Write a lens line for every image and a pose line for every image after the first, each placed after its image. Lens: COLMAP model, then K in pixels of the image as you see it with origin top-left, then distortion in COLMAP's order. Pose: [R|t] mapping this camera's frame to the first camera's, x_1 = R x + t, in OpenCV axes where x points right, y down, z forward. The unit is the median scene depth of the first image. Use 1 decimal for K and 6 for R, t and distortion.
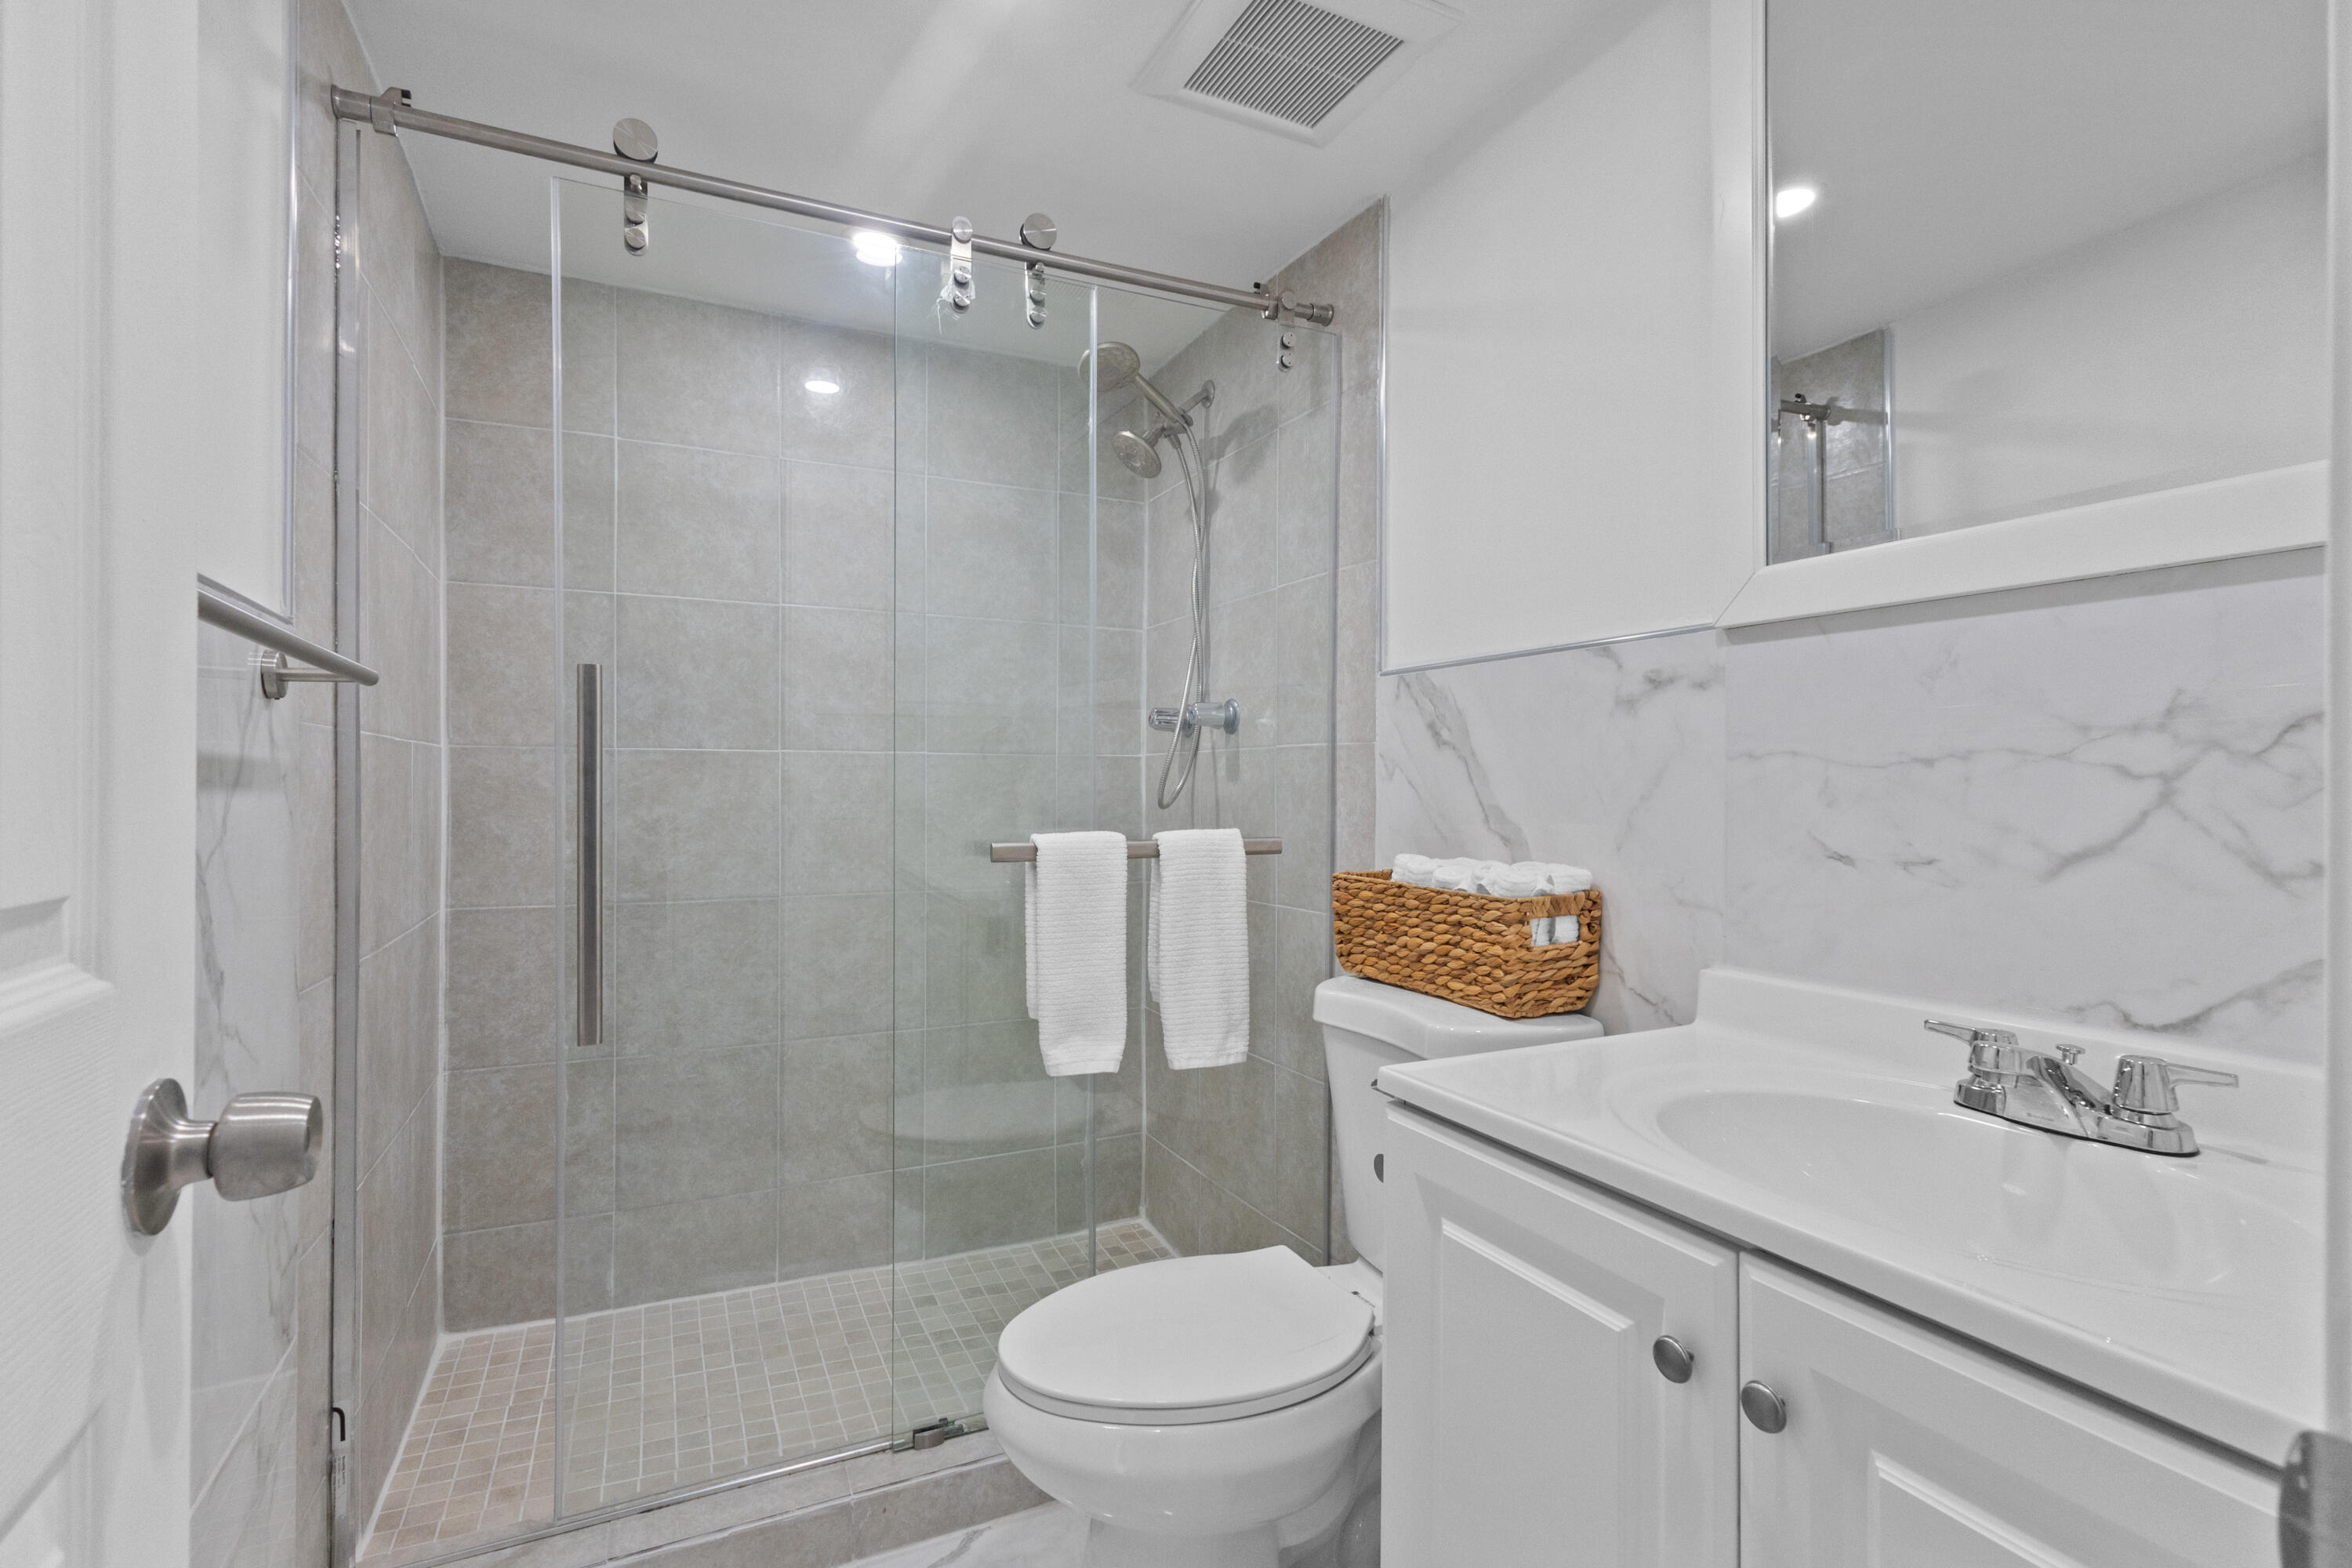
lens RADIAL K [[1099.1, 0, 1169.9], [0, 1099.1, 772.8], [0, 0, 1]] dist [0.006650, 0.000025]
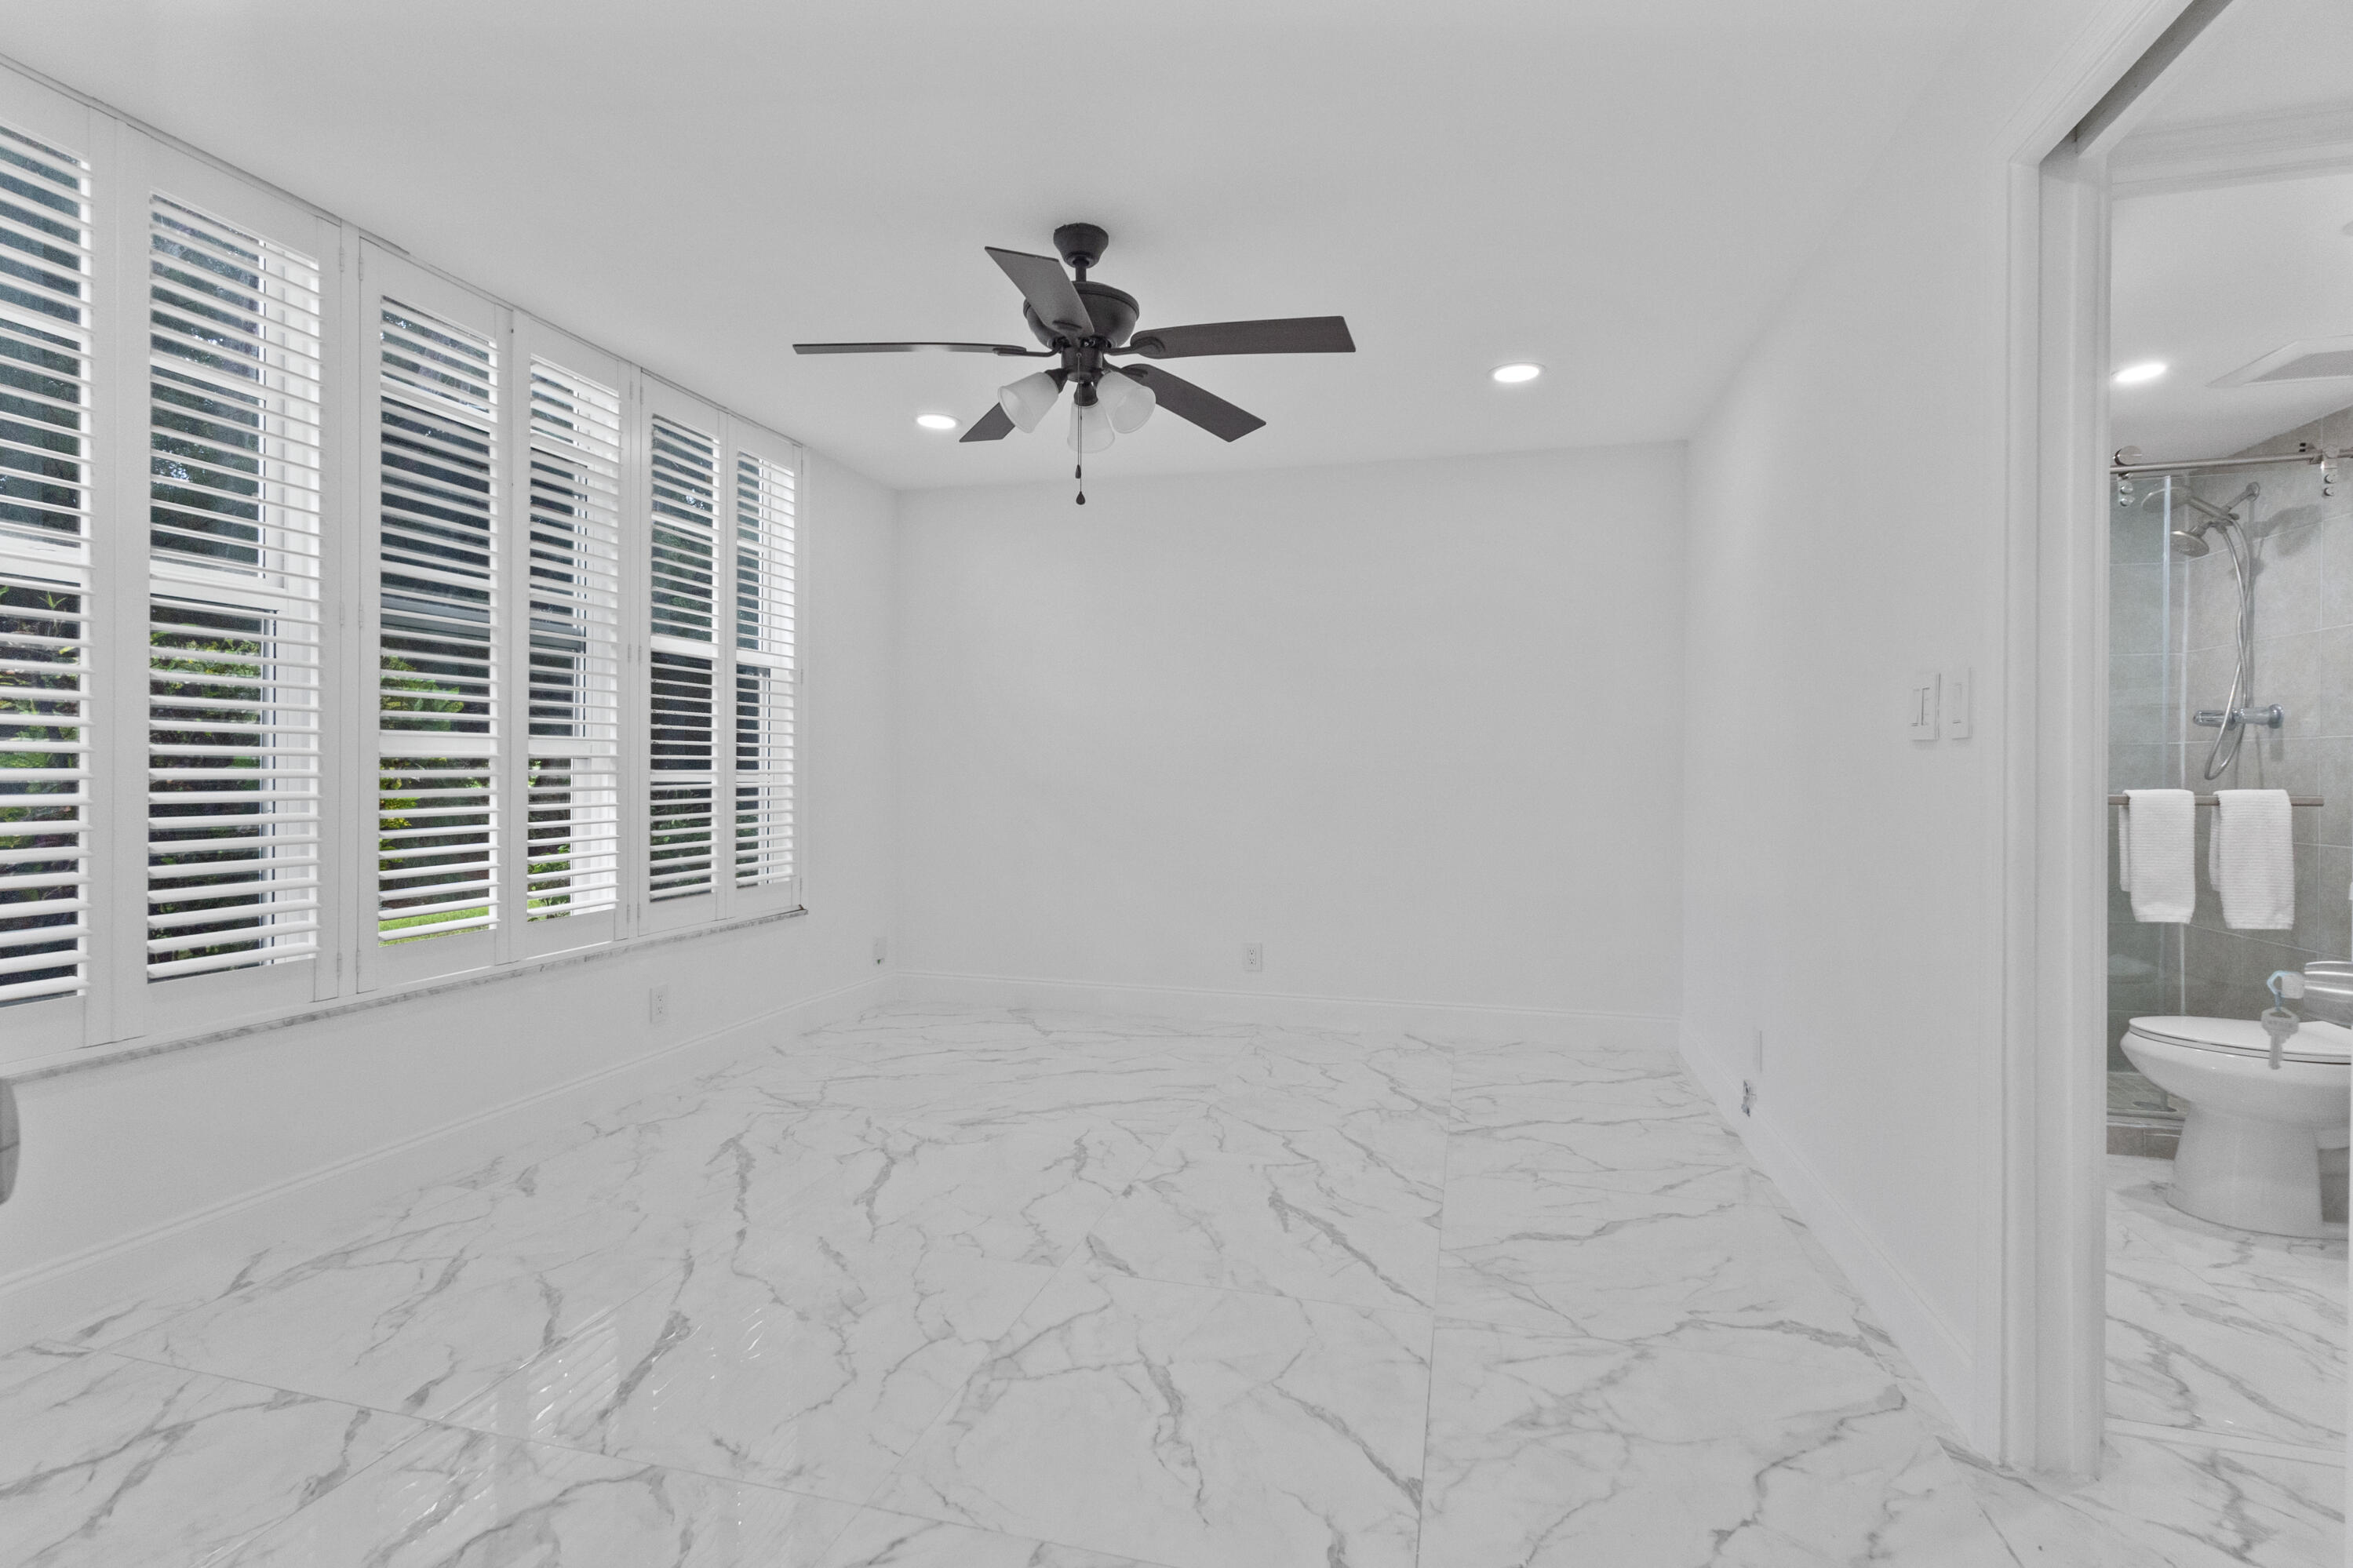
lens RADIAL K [[1099.5, 0, 1170.4], [0, 1099.5, 772.8], [0, 0, 1]] dist [0.006650, 0.000025]
pose [[0.755434, 0.000503, -0.655224, -0.088915], [0.010094, 0.999872, 0.012405, -0.009866], [0.655147, -0.015985, 0.755332, -1.063261]]
